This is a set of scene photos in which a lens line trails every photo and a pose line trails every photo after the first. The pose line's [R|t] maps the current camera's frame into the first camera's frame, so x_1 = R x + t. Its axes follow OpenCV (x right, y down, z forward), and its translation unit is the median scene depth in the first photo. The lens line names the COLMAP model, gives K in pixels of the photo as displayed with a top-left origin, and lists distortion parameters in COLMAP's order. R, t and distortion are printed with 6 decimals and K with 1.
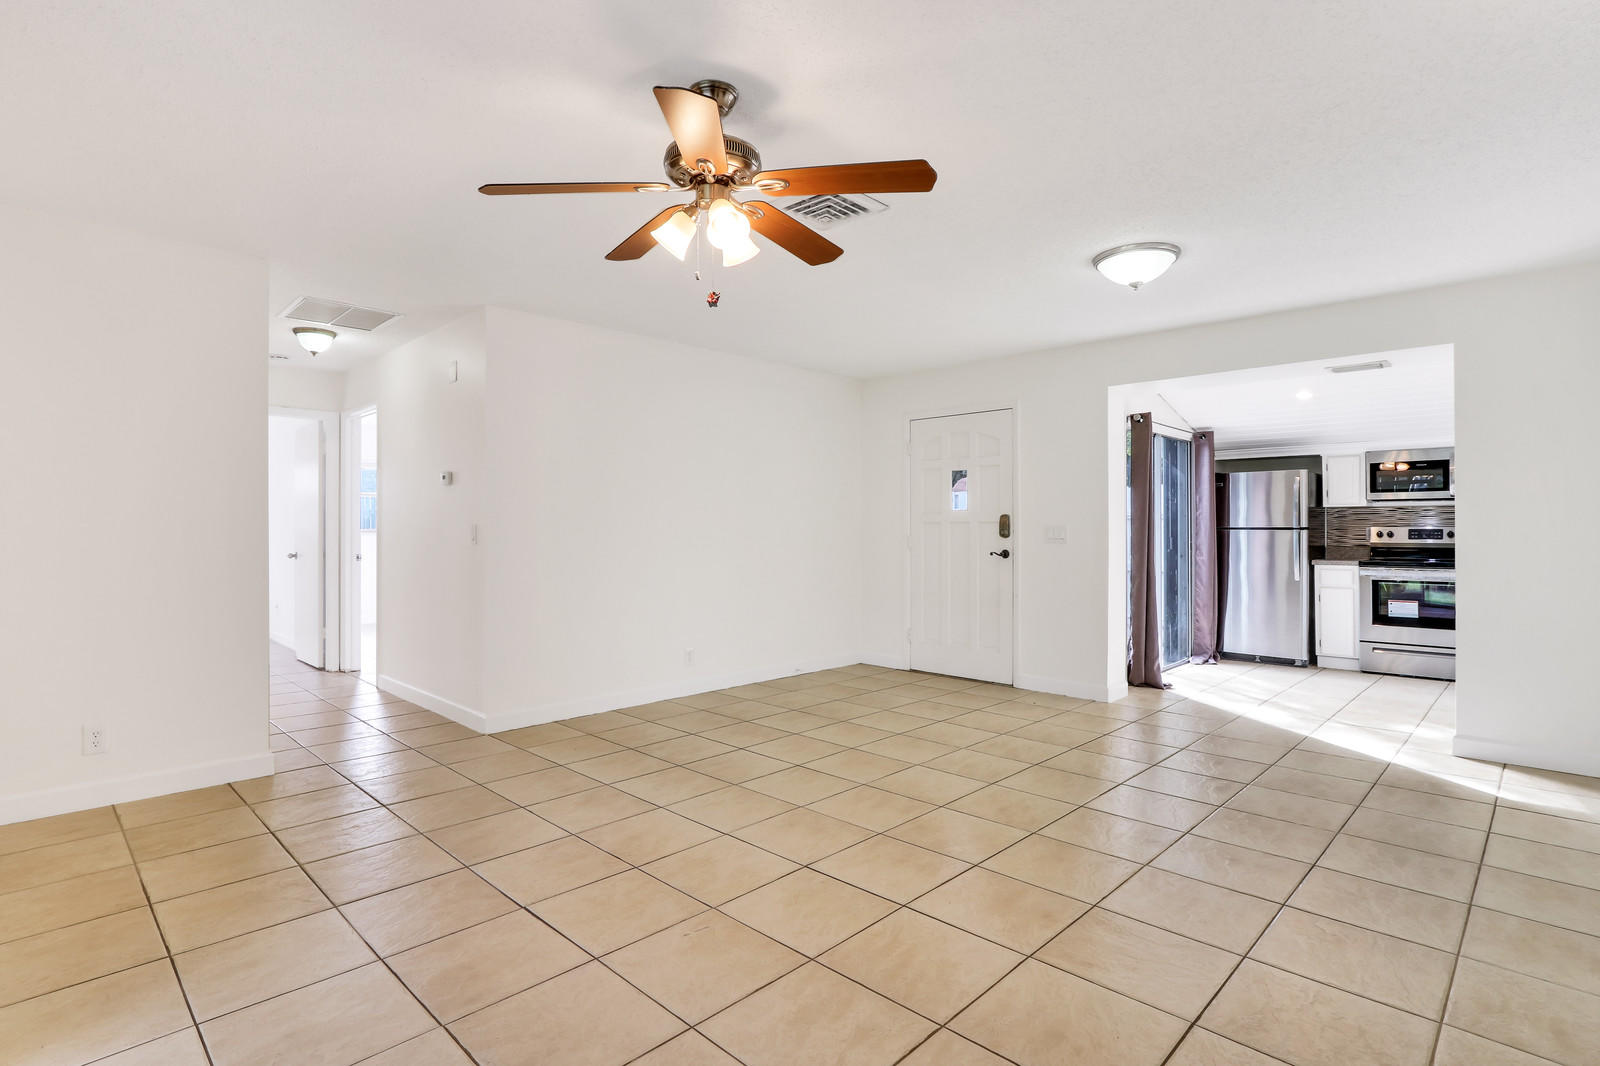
lens RADIAL K [[775.8, 0, 759.2], [0, 775.8, 527.8], [0, 0, 1]] dist [-0.013244, 0.001500]
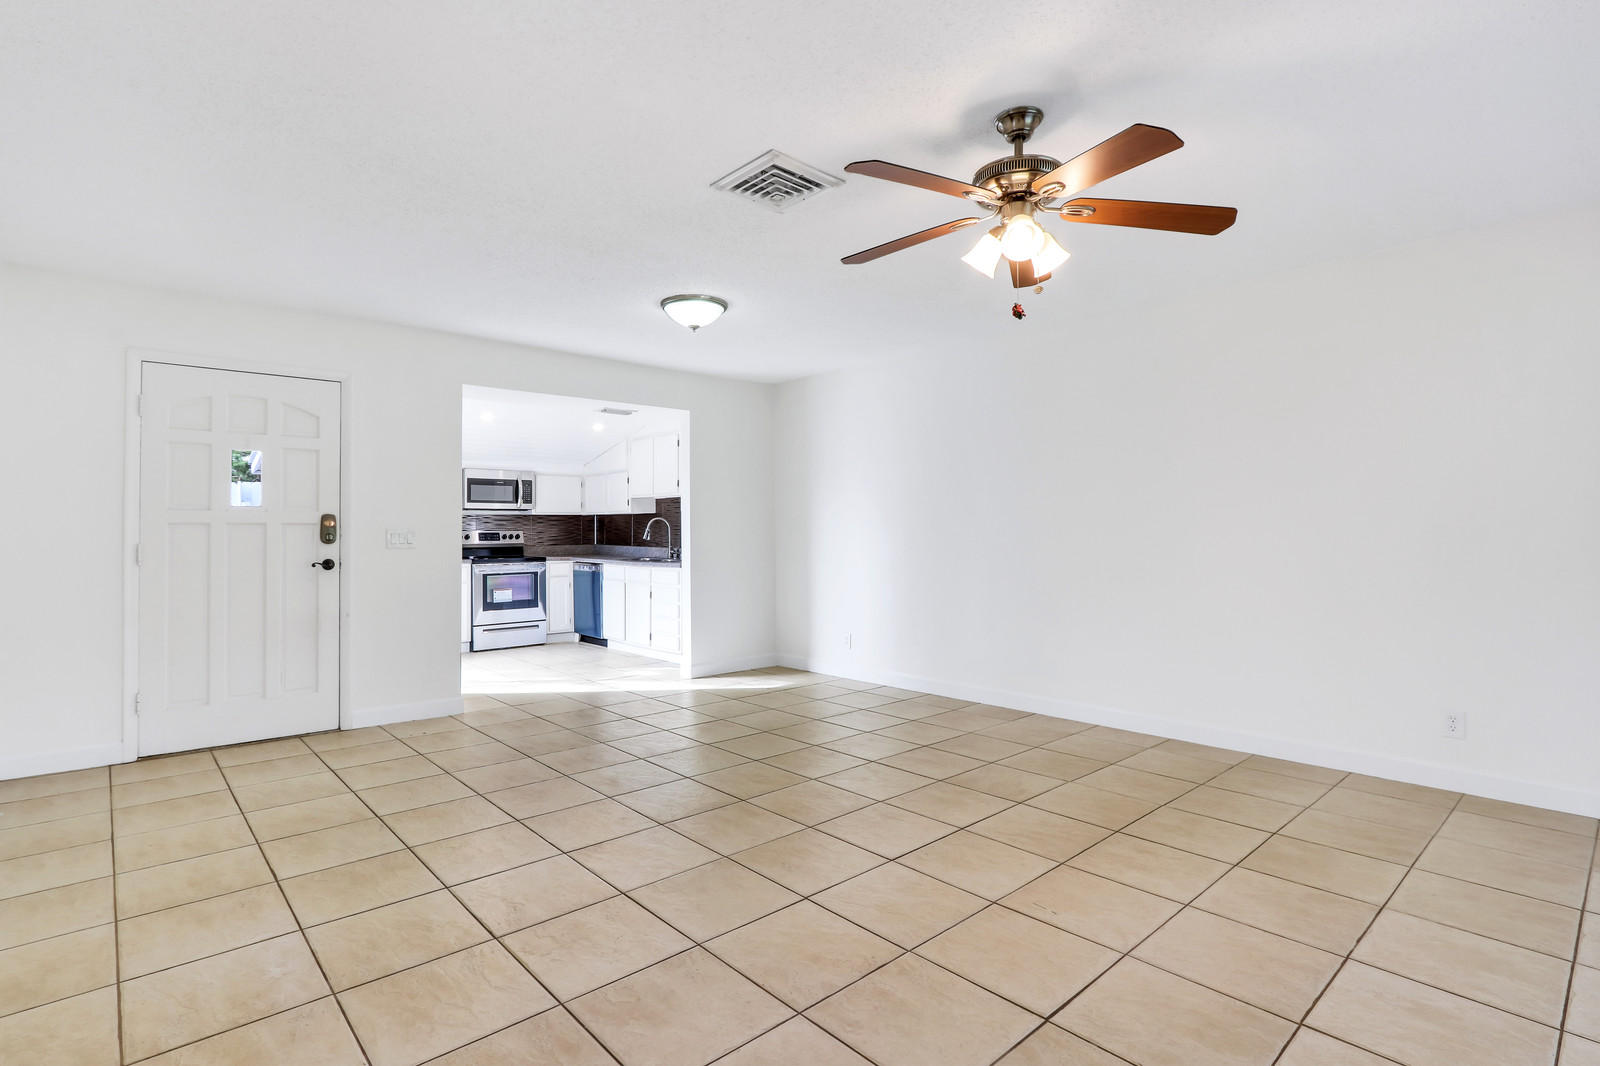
lens RADIAL K [[775.8, 0, 796.7], [0, 775.8, 530.0], [0, 0, 1]] dist [-0.013244, 0.001500]
pose [[0.044159, 0.002078, 0.999022, -0.442543], [0.003205, 0.999992, -0.002222, 0.002168], [-0.999019, 0.003300, 0.044152, 0.494989]]
